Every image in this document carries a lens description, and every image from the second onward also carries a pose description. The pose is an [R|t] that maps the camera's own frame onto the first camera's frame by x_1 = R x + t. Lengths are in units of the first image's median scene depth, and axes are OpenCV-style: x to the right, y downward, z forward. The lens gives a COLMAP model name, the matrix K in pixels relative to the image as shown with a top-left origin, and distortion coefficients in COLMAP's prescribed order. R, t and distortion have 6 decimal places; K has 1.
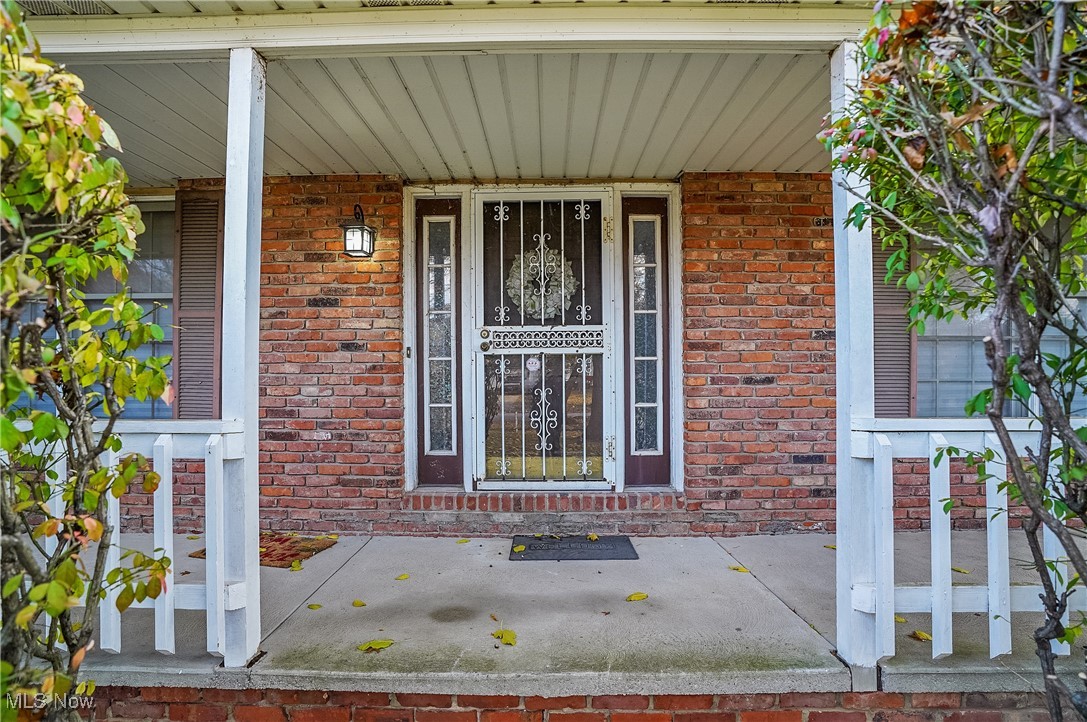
lens RADIAL K [[512.7, 0, 545.0], [0, 512.7, 357.4], [0, 0, 1]] dist [-0.039595, 0.000224]
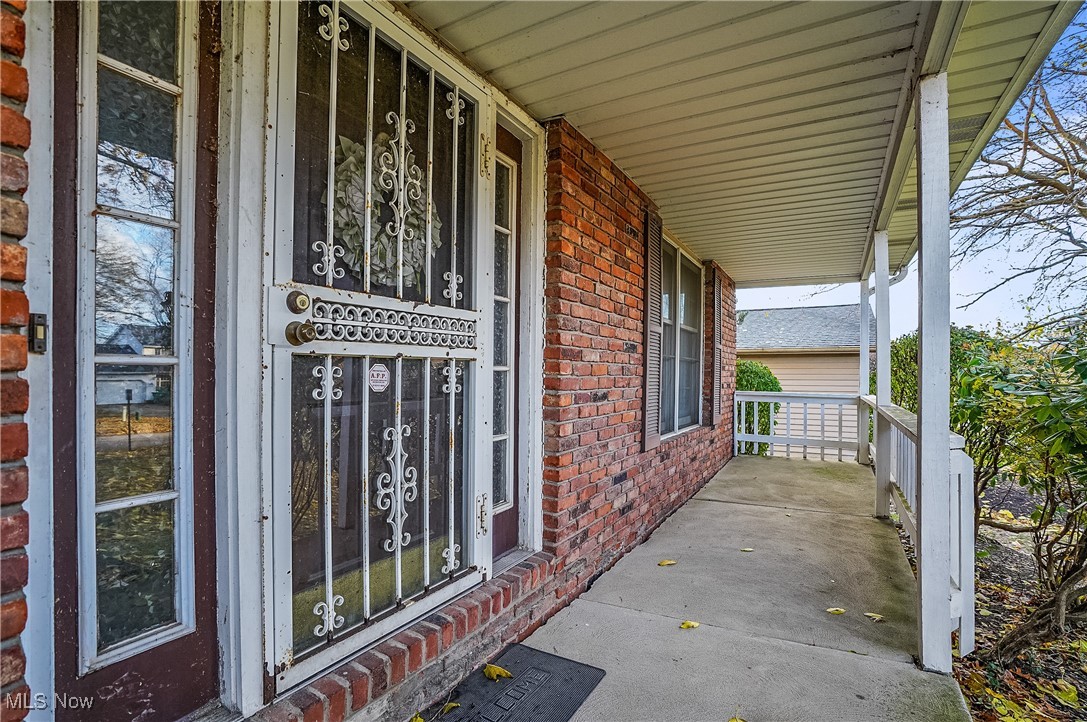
lens RADIAL K [[512.7, 0, 543.0], [0, 512.7, 370.3], [0, 0, 1]] dist [-0.039595, 0.000224]
pose [[0.491799, 0.010911, 0.870640, -0.366819], [-0.025915, 0.999662, 0.002111, 0.001745], [-0.870323, -0.023601, 0.491916, 0.634199]]
